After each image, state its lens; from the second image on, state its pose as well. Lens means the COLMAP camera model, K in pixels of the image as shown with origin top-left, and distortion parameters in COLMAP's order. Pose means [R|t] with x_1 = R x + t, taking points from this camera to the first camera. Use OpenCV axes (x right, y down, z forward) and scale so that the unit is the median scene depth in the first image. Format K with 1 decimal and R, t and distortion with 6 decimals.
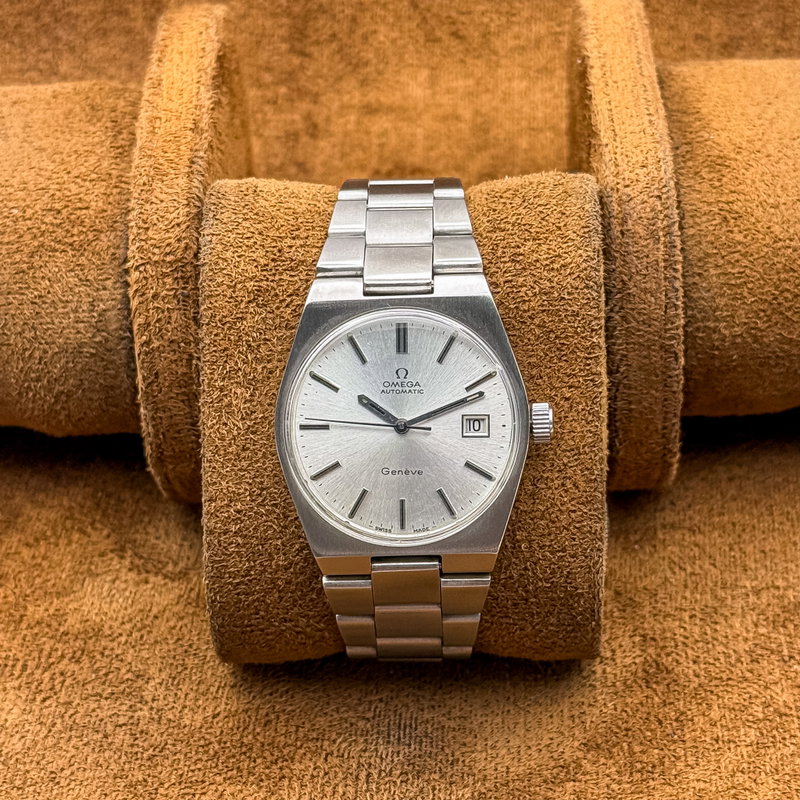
lens RADIAL K [[2206.9, 0, 400.0], [0, 2206.9, 400.0], [0, 0, 1]] dist [0.065037, 0.407883]
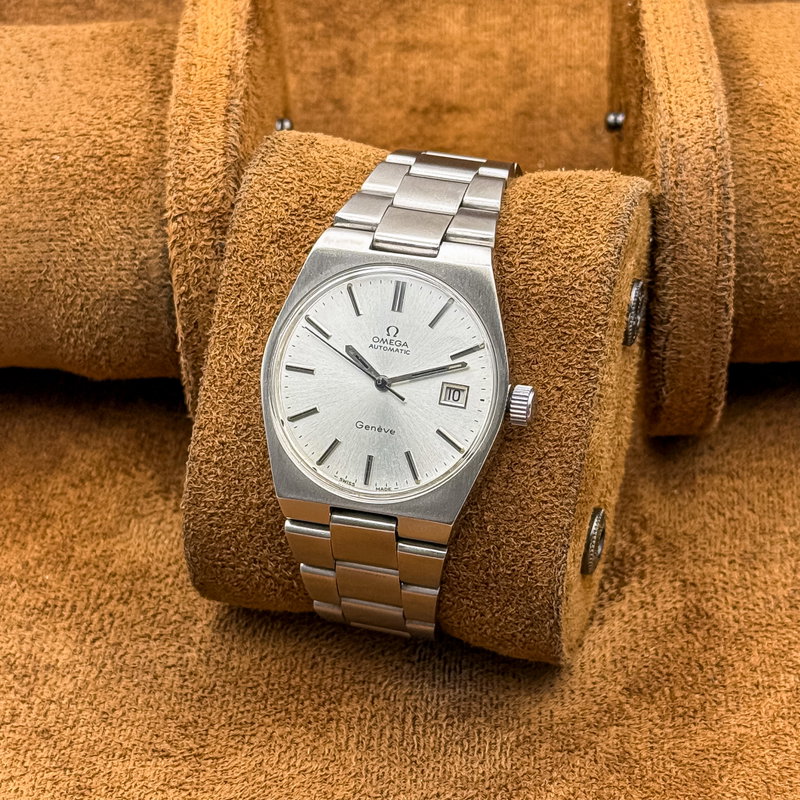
lens RADIAL K [[2206.9, 0, 400.0], [0, 2206.9, 400.0], [0, 0, 1]] dist [0.065037, 0.407883]
pose [[0.967163, 0.172311, -0.186828, 0.191121], [-0.181144, 0.982963, -0.031151, 0.047798], [0.178277, 0.063970, 0.981899, 0.018744]]
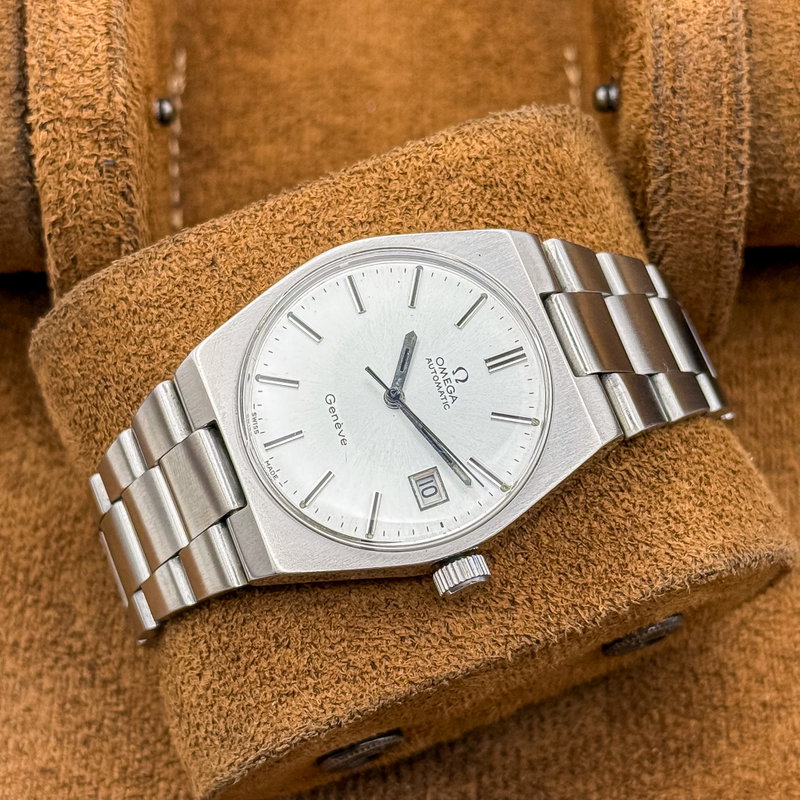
lens RADIAL K [[2206.9, 0, 400.0], [0, 2206.9, 400.0], [0, 0, 1]] dist [0.065037, 0.407883]
pose [[0.367238, 0.903071, -0.222708, 0.164236], [-0.930047, 0.359663, -0.075199, 0.065334], [0.012190, 0.234745, 0.971981, 0.266923]]
